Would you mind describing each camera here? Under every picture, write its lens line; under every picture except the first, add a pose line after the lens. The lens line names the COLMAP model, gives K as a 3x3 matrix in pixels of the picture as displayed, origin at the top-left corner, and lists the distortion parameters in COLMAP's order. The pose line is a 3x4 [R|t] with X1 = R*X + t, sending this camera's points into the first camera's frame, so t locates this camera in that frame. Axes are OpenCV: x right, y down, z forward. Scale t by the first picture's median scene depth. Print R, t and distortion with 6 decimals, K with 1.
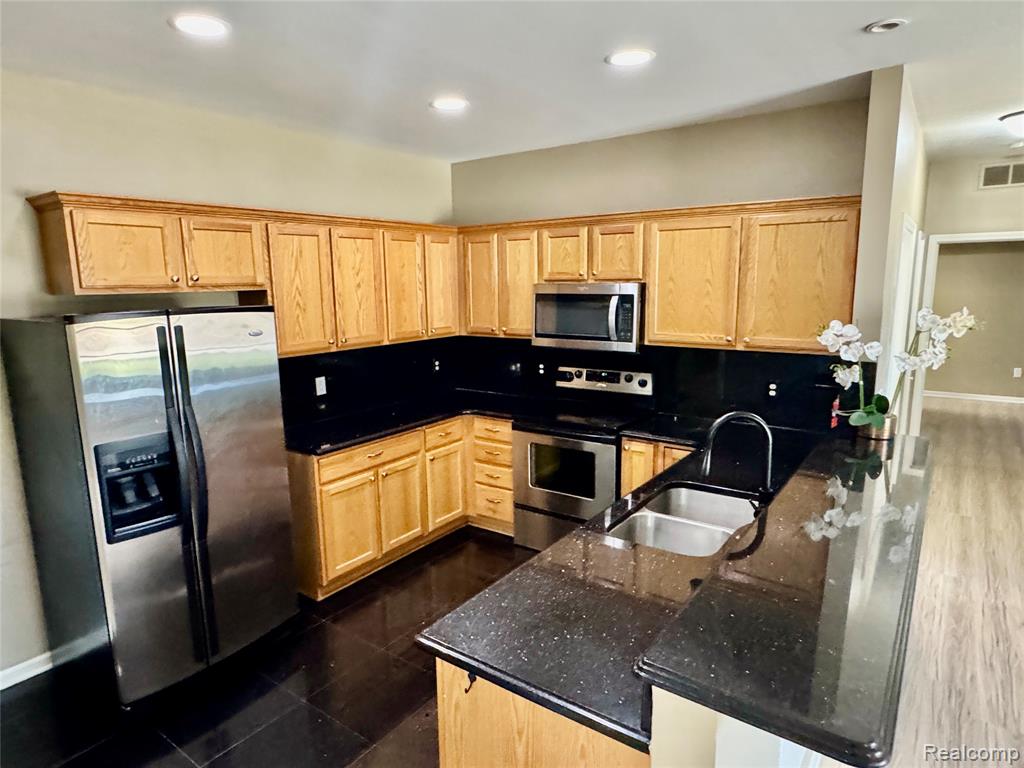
lens RADIAL K [[612.3, 0, 505.0], [0, 612.3, 388.0], [0, 0, 1]] dist [-0.005962, -0.001118]
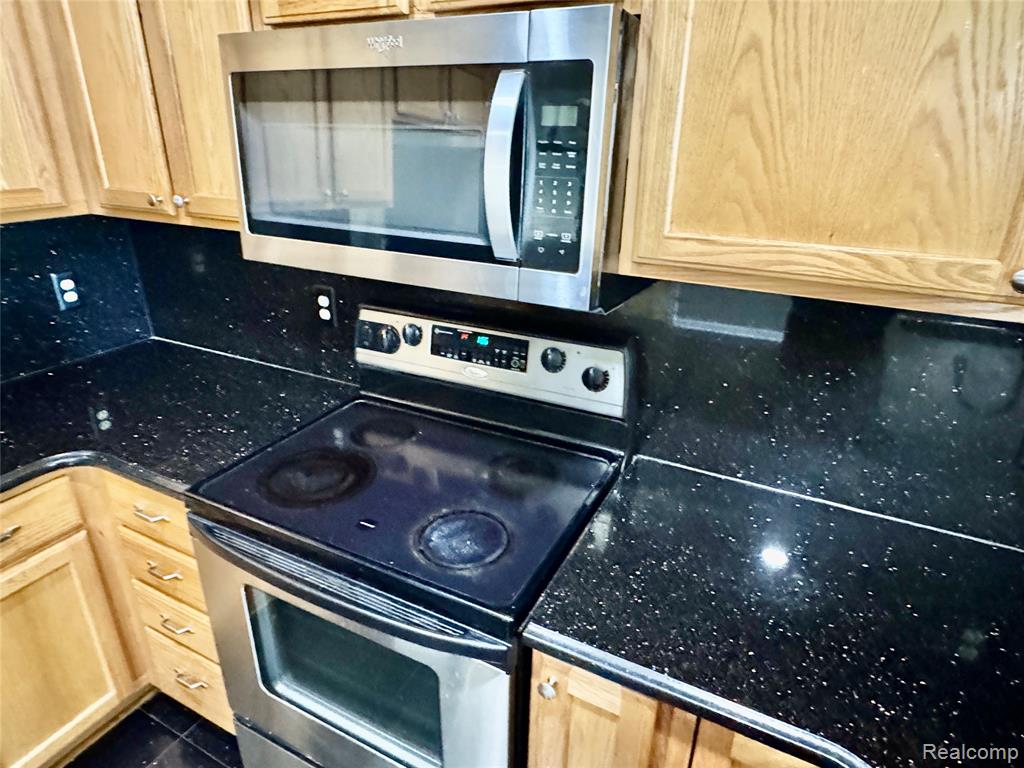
lens RADIAL K [[612.3, 0, 505.0], [0, 612.3, 388.0], [0, 0, 1]] dist [-0.005962, -0.001118]
pose [[0.987460, -0.035970, 0.153719, 0.124102], [0.000459, 0.974346, 0.225053, -0.076536], [-0.157870, -0.222160, 0.962144, 0.678881]]
